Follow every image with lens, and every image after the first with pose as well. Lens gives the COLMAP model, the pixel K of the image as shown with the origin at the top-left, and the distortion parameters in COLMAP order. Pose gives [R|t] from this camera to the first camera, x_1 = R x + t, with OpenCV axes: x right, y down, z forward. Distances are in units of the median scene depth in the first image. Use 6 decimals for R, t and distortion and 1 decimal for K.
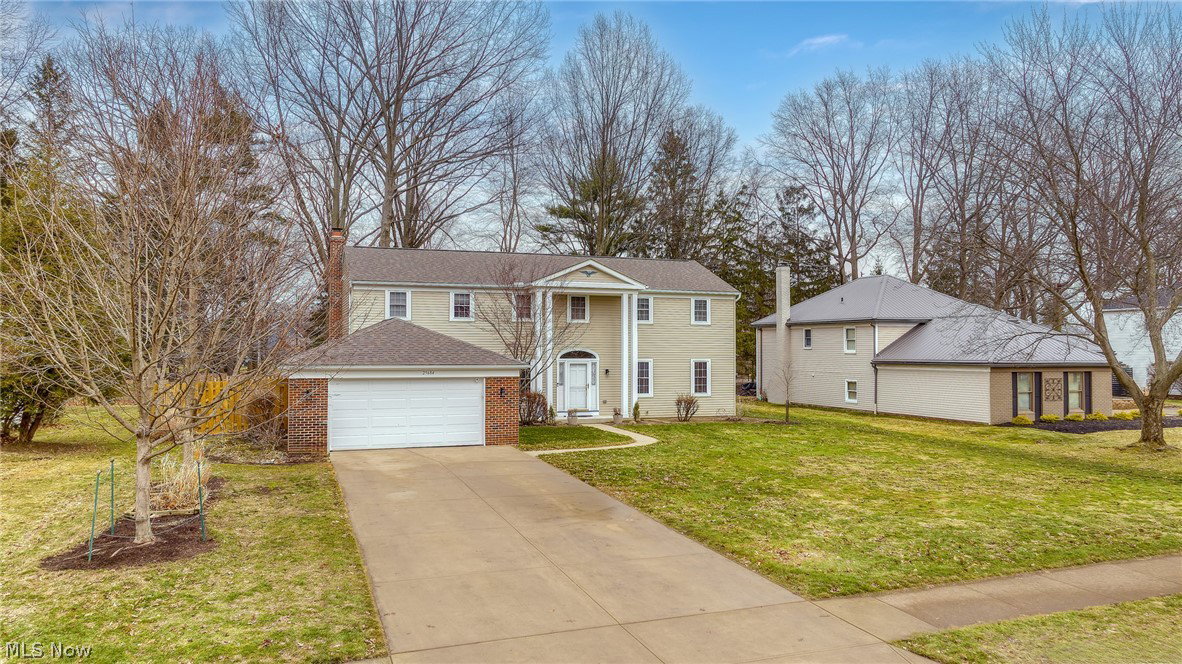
lens RADIAL K [[833.0, 0, 591.0], [0, 833.0, 332.0], [0, 0, 1]] dist [0.002660, -0.000291]
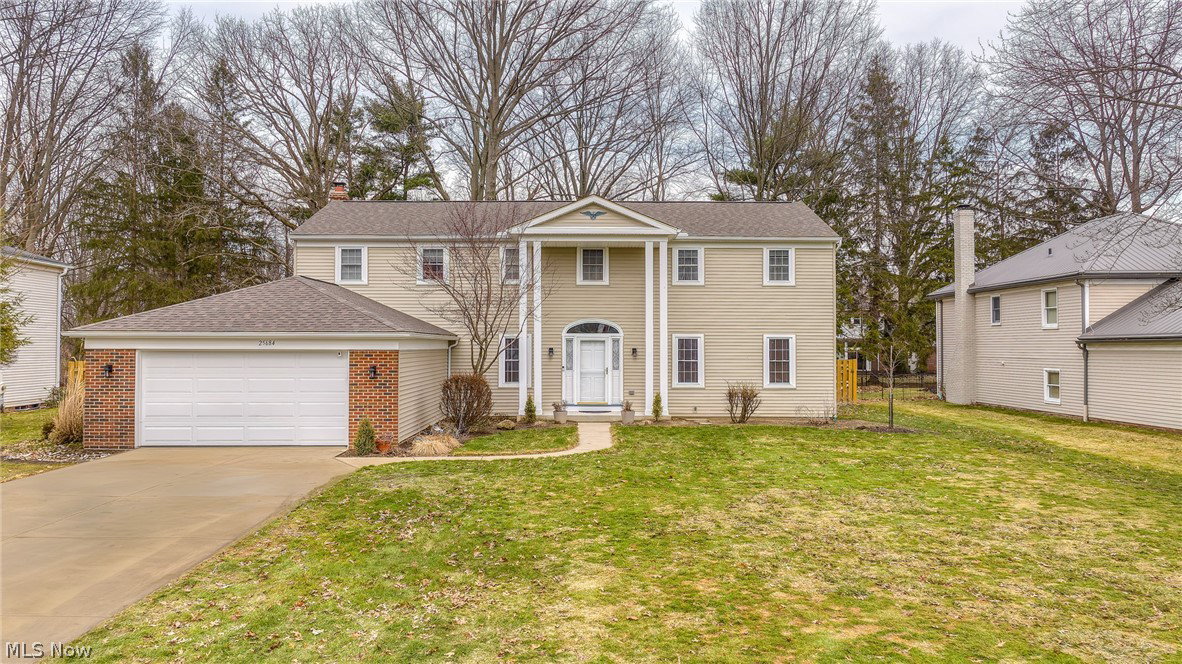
lens RADIAL K [[833.0, 0, 591.0], [0, 833.0, 332.0], [0, 0, 1]] dist [0.002660, -0.000291]
pose [[0.941586, -0.008172, -0.336674, 0.217920], [0.008302, 0.999965, -0.001052, 0.029626], [0.336671, -0.001804, 0.941621, 0.289983]]
